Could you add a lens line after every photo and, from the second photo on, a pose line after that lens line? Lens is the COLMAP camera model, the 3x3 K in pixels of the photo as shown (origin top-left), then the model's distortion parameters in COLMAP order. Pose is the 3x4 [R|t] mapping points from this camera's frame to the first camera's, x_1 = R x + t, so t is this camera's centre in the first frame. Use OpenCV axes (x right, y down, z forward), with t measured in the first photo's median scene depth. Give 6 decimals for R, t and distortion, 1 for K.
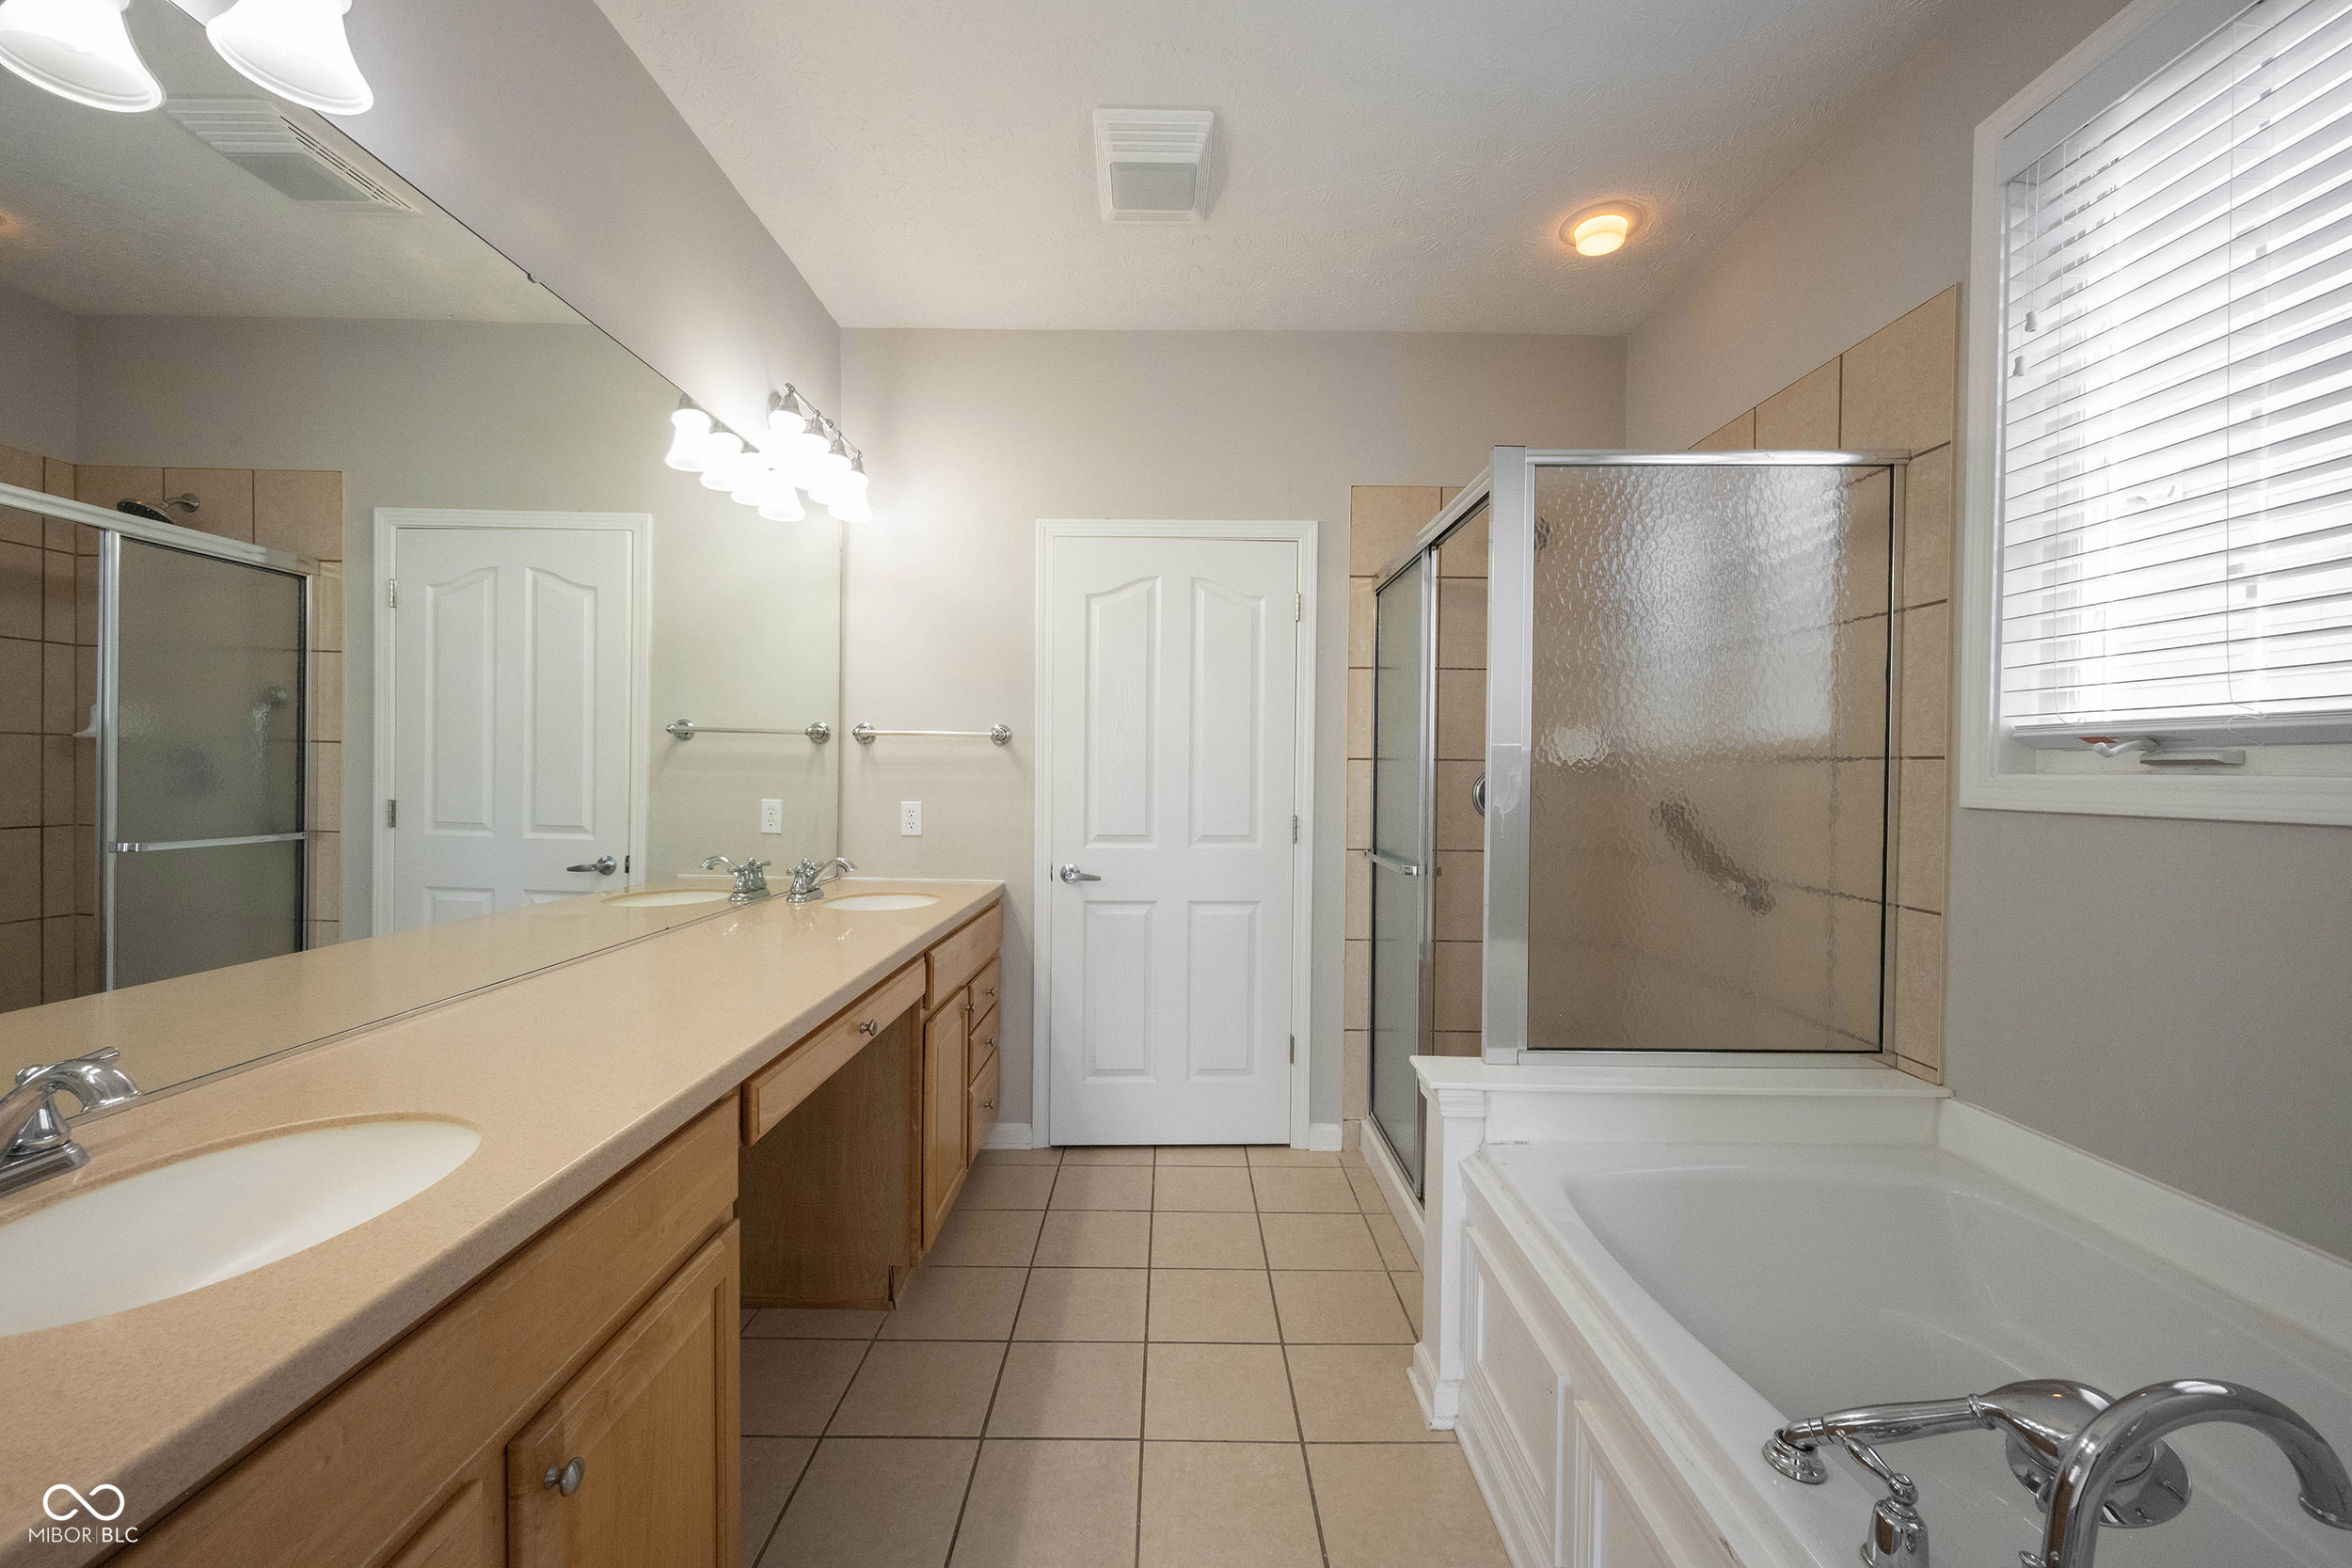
lens RADIAL K [[927.8, 0, 1179.4], [0, 927.8, 780.8], [0, 0, 1]] dist [-0.002729, 0.001783]
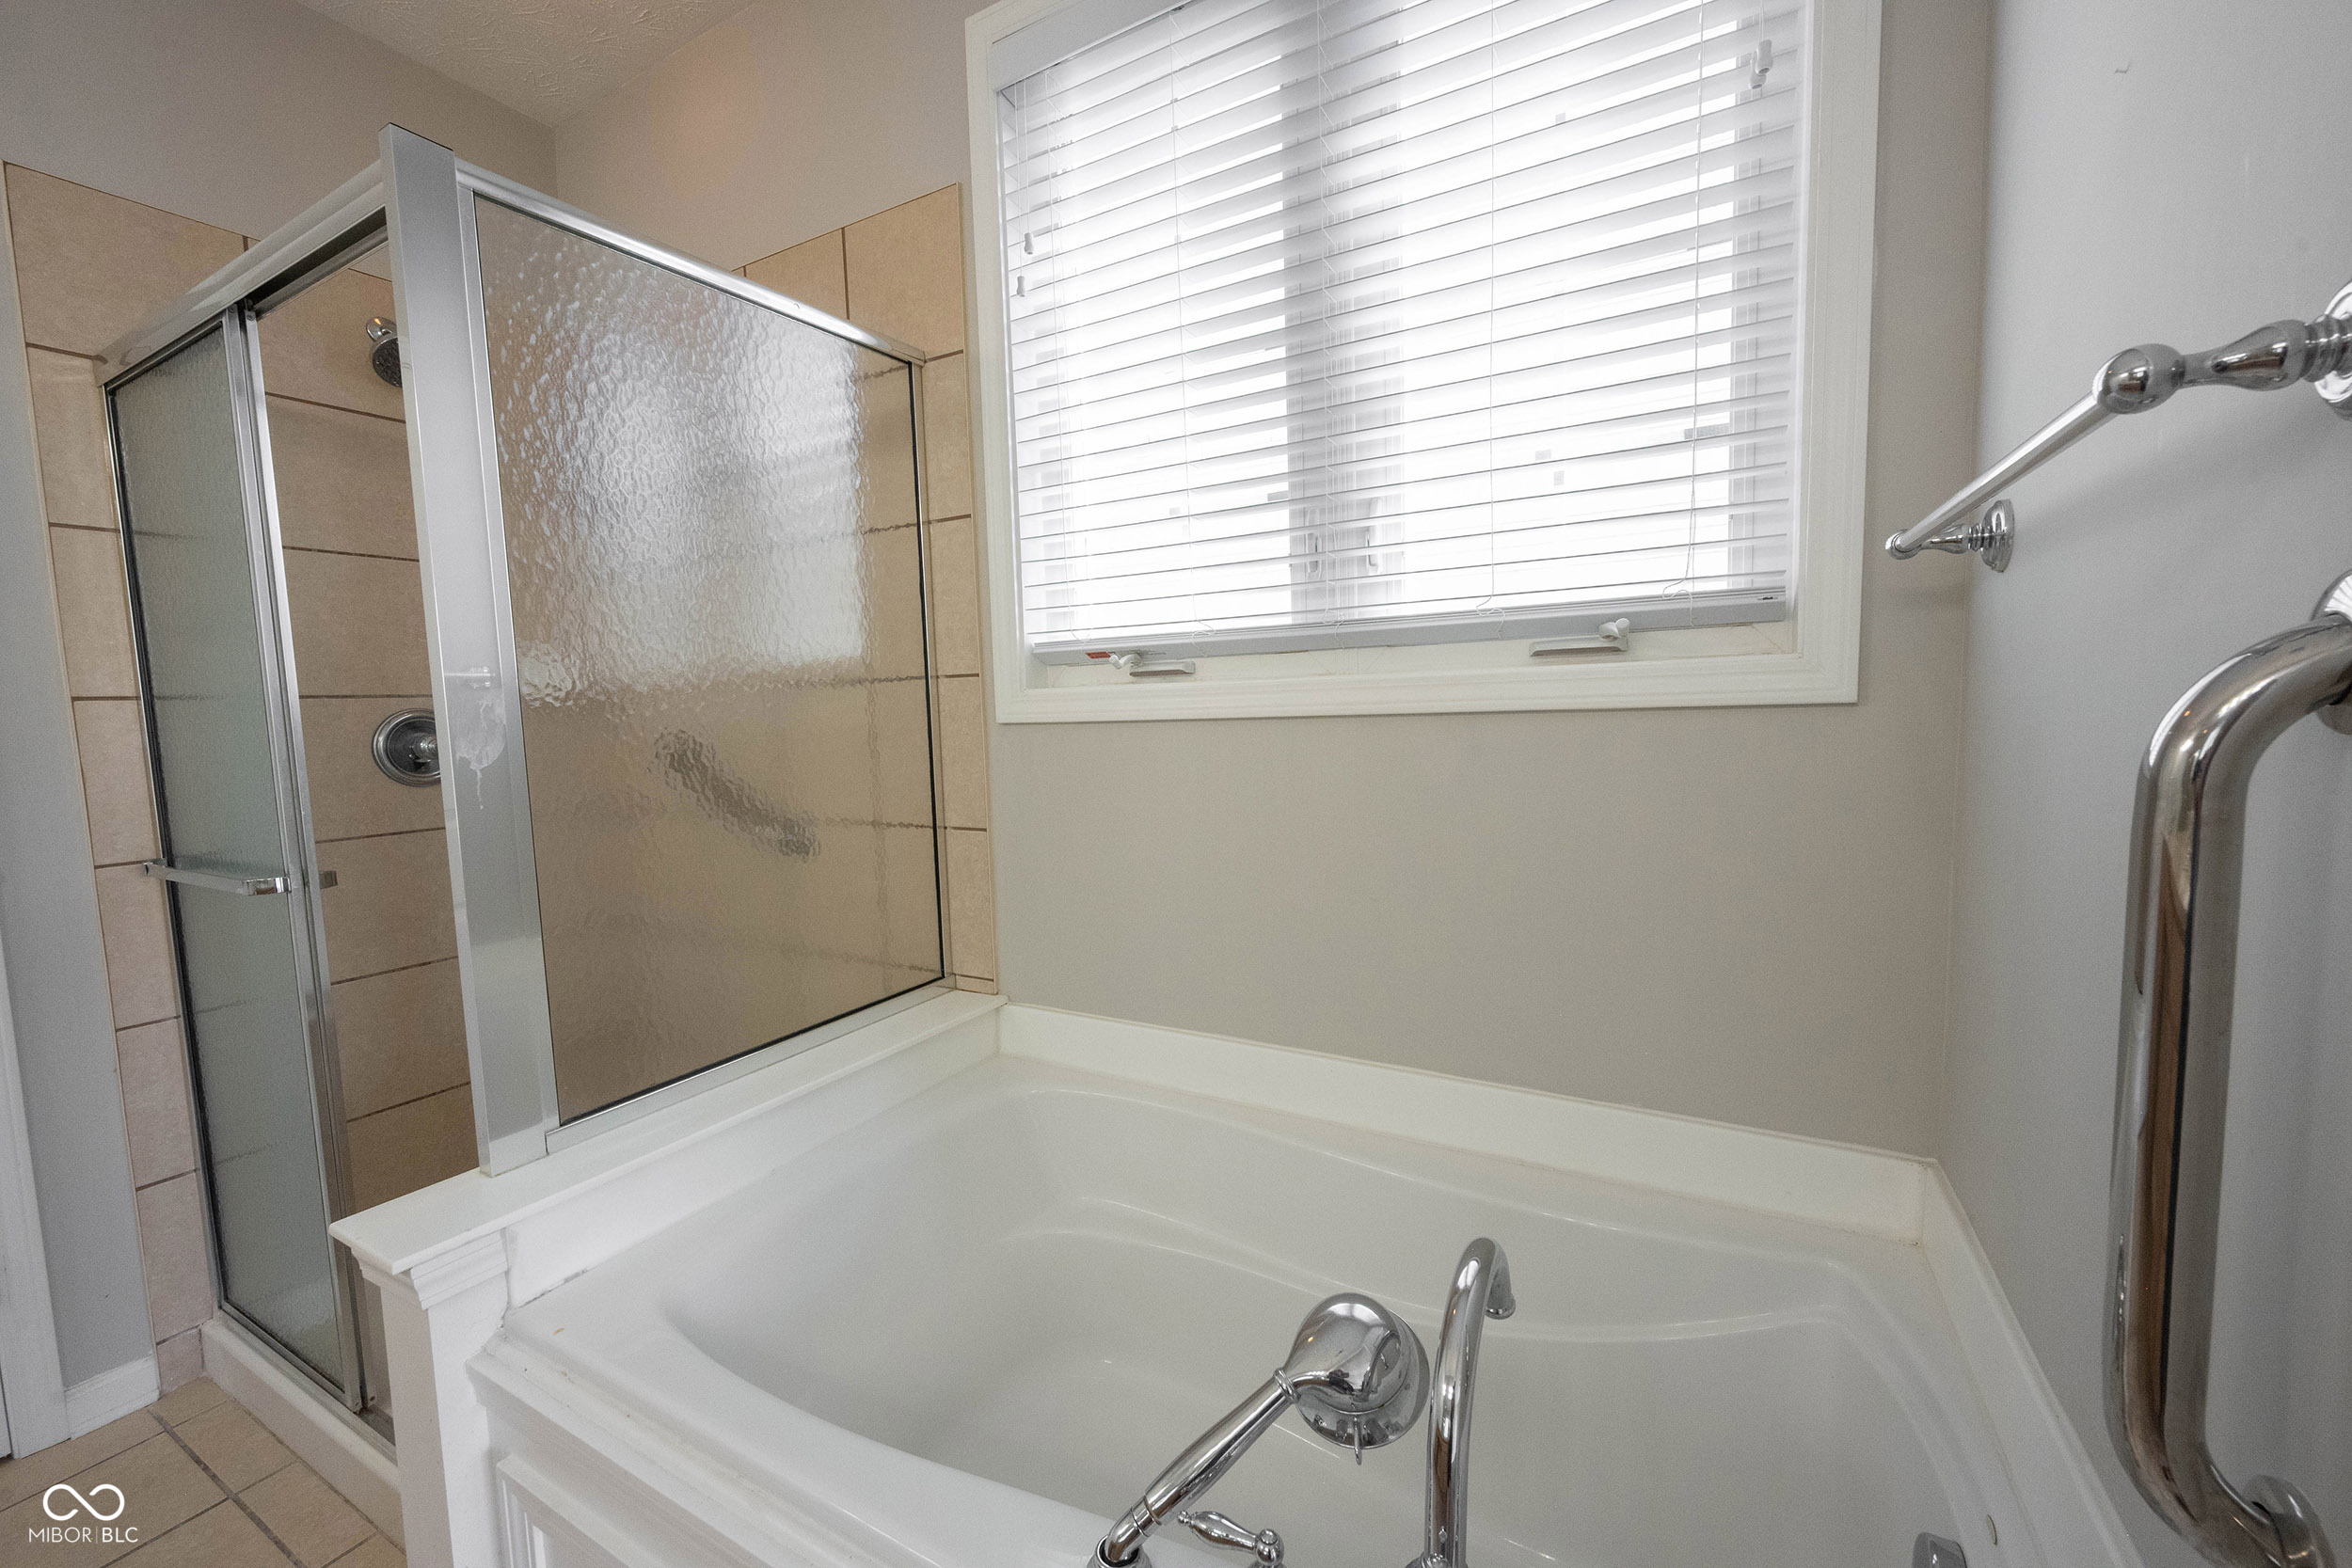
lens RADIAL K [[927.8, 0, 1174.9], [0, 927.8, 780.5], [0, 0, 1]] dist [-0.002729, 0.001783]
pose [[0.495234, -0.098370, 0.863173, 0.049812], [0.047961, 0.995149, 0.085894, 0.012184], [-0.867435, -0.001139, 0.497549, 0.301776]]
